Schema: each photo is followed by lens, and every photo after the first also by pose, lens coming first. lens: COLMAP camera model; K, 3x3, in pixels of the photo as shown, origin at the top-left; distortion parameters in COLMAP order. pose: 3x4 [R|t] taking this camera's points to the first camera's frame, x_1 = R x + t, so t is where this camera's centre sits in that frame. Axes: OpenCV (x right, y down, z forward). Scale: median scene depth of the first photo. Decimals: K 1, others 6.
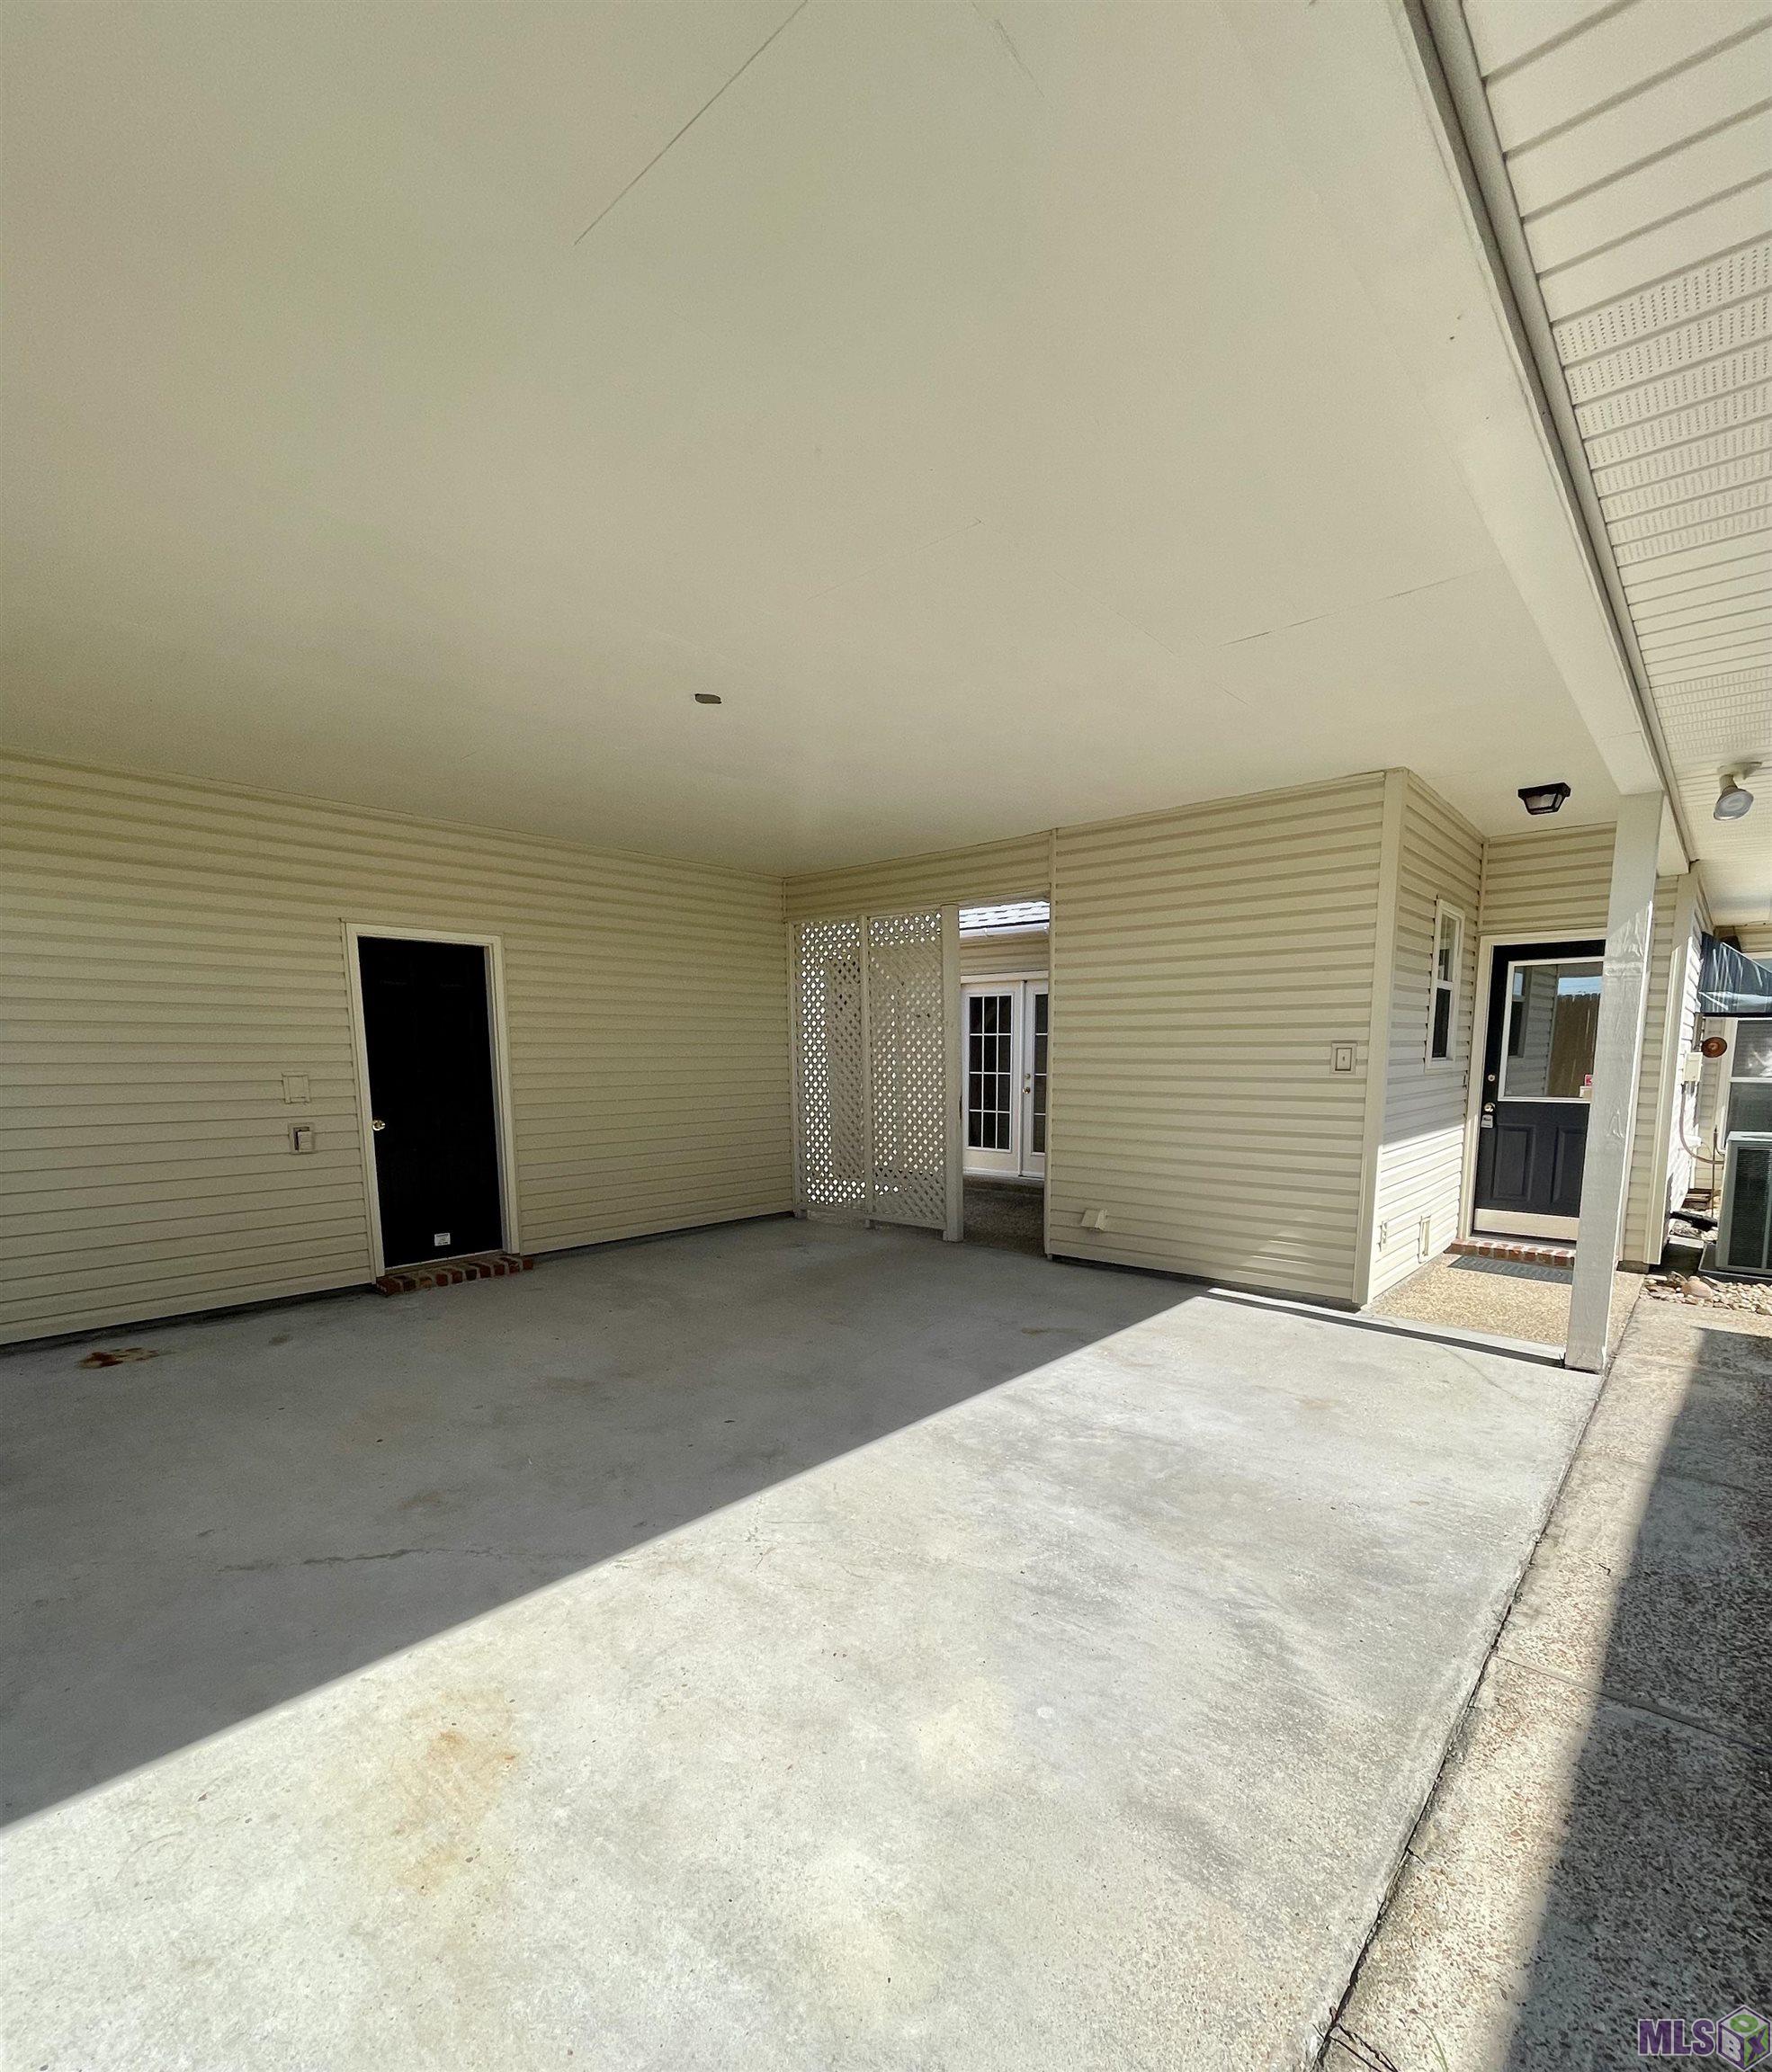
lens RADIAL K [[990.6, 0, 886.0], [0, 990.6, 995.6], [0, 0, 1]] dist [-0.000947, -0.000183]
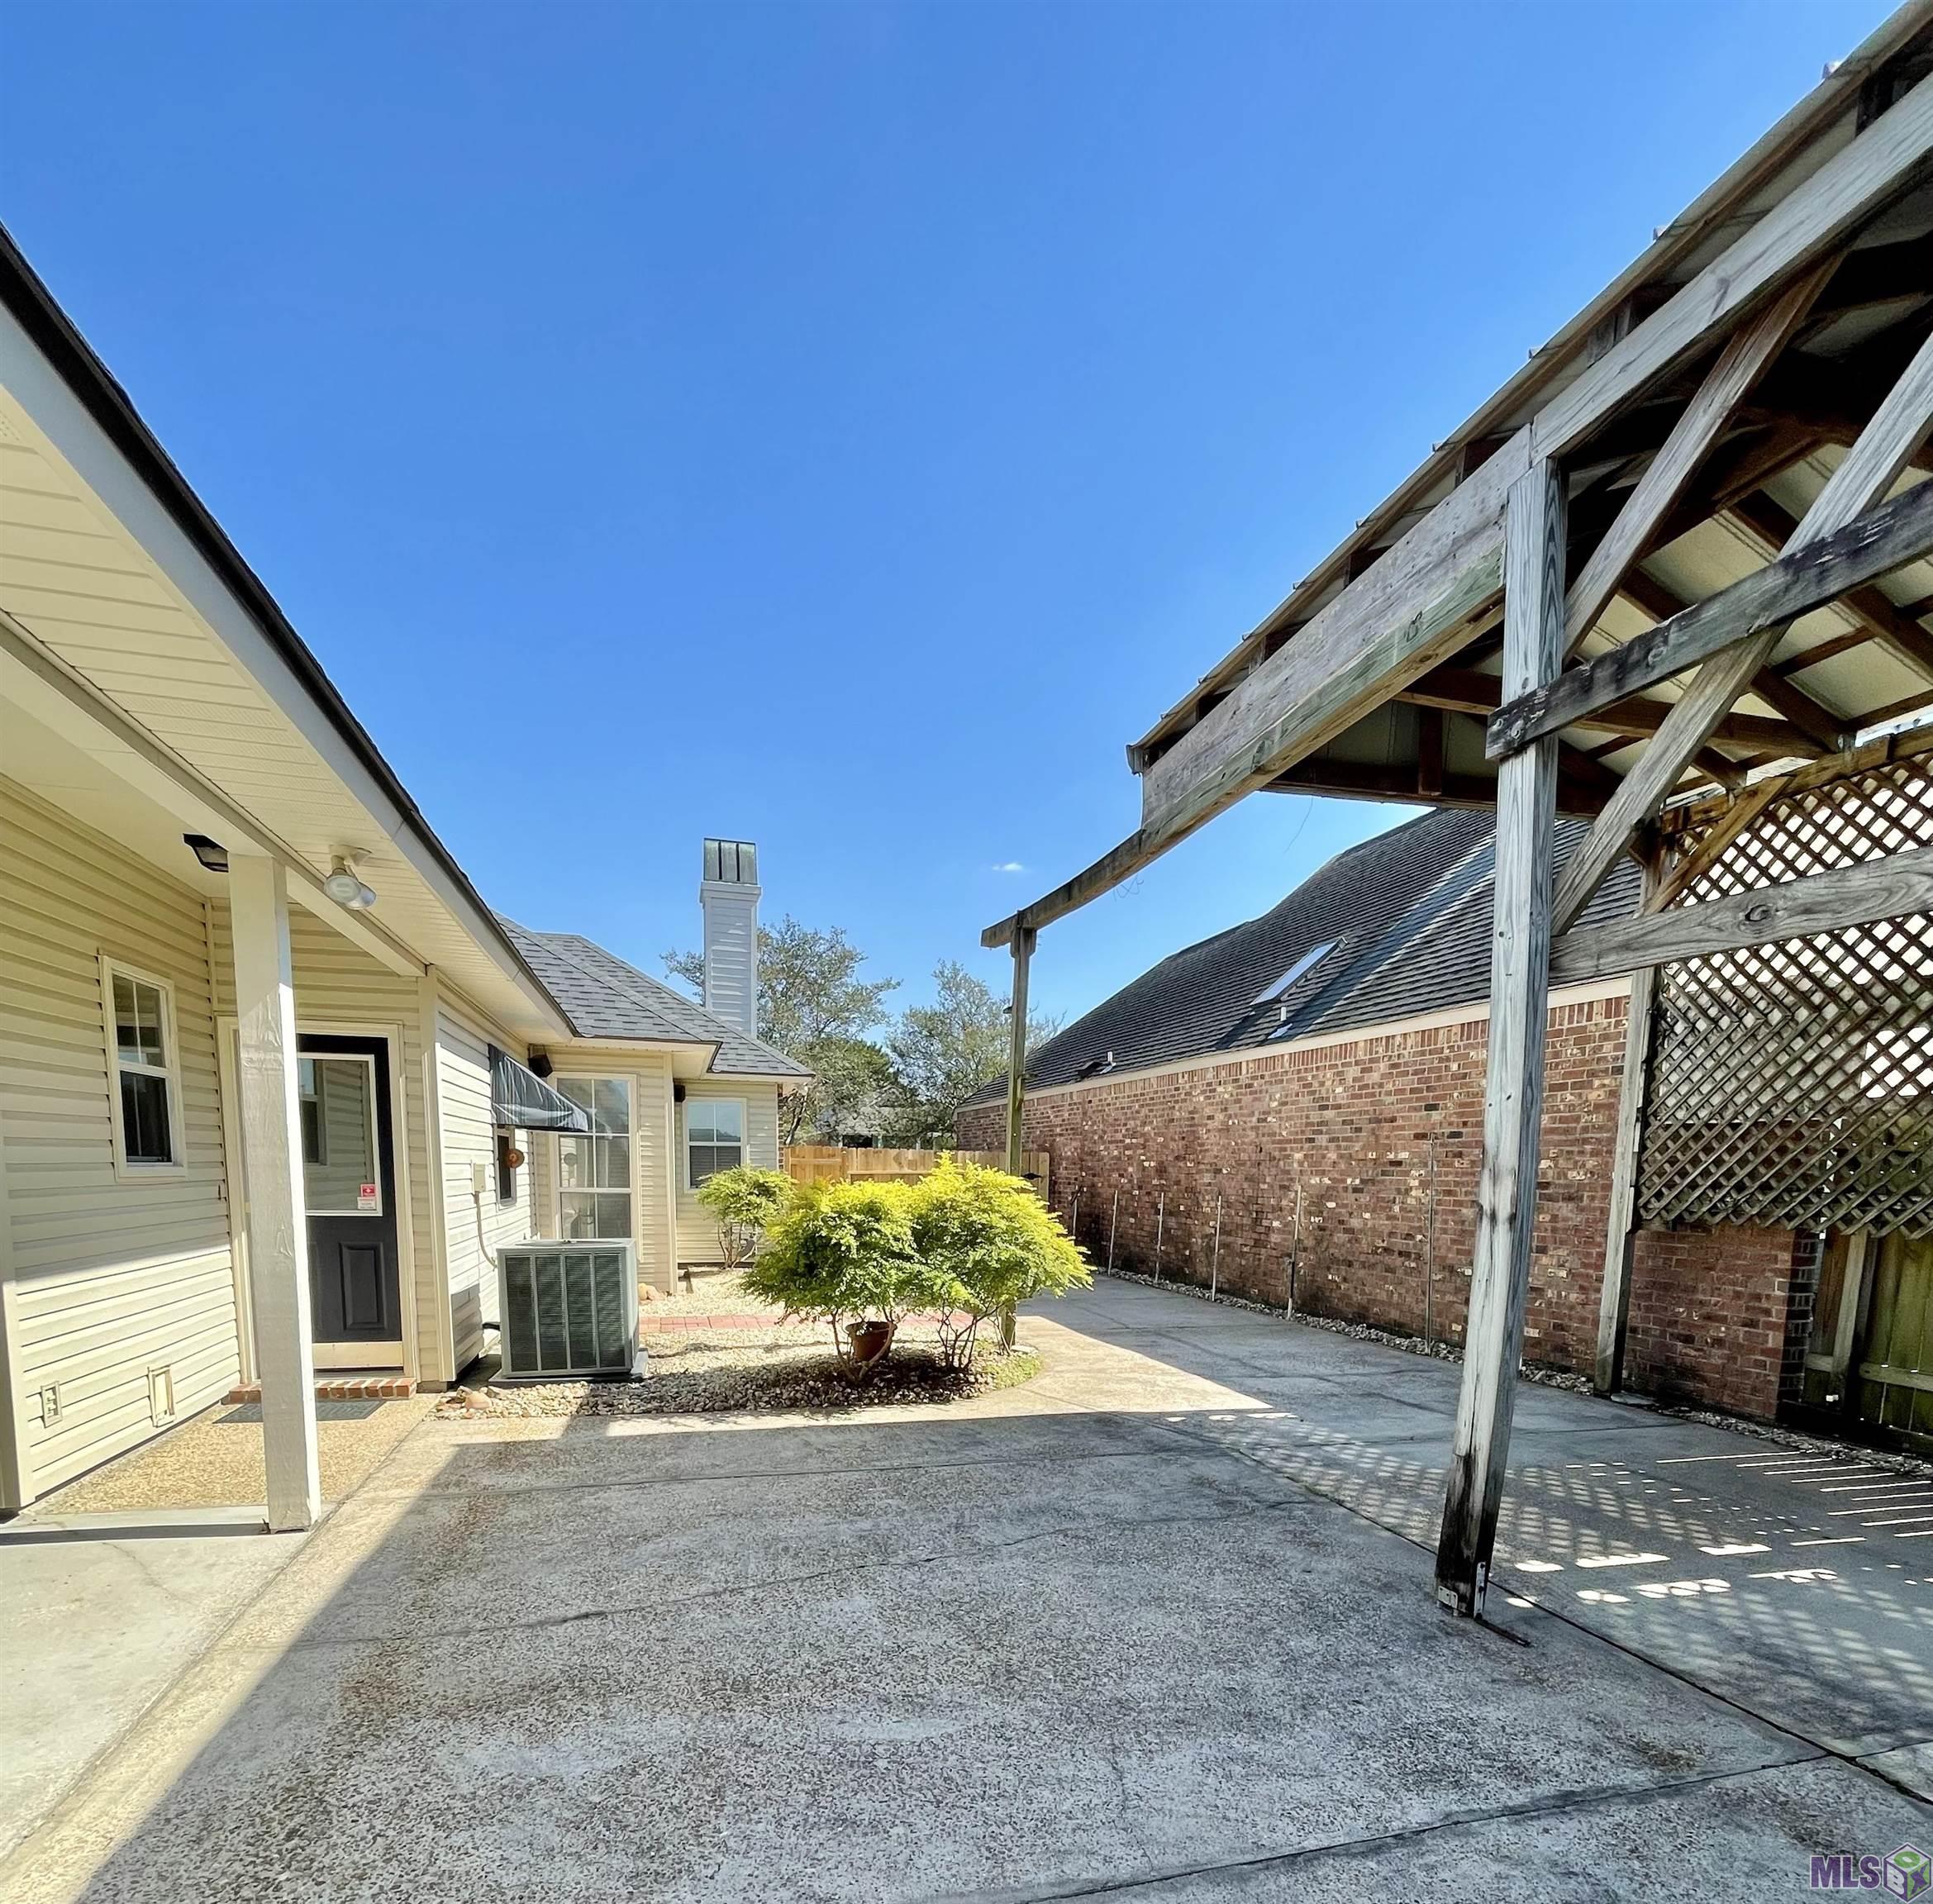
lens RADIAL K [[1024.9, 0, 966.5], [0, 1024.9, 952.0], [0, 0, 1]] dist [-0.002025, -0.000756]
pose [[0.547800, 0.185564, 0.815771, 0.188400], [-0.065762, 0.981625, -0.179130, 0.000557], [-0.834021, 0.044480, 0.549937, -0.014111]]
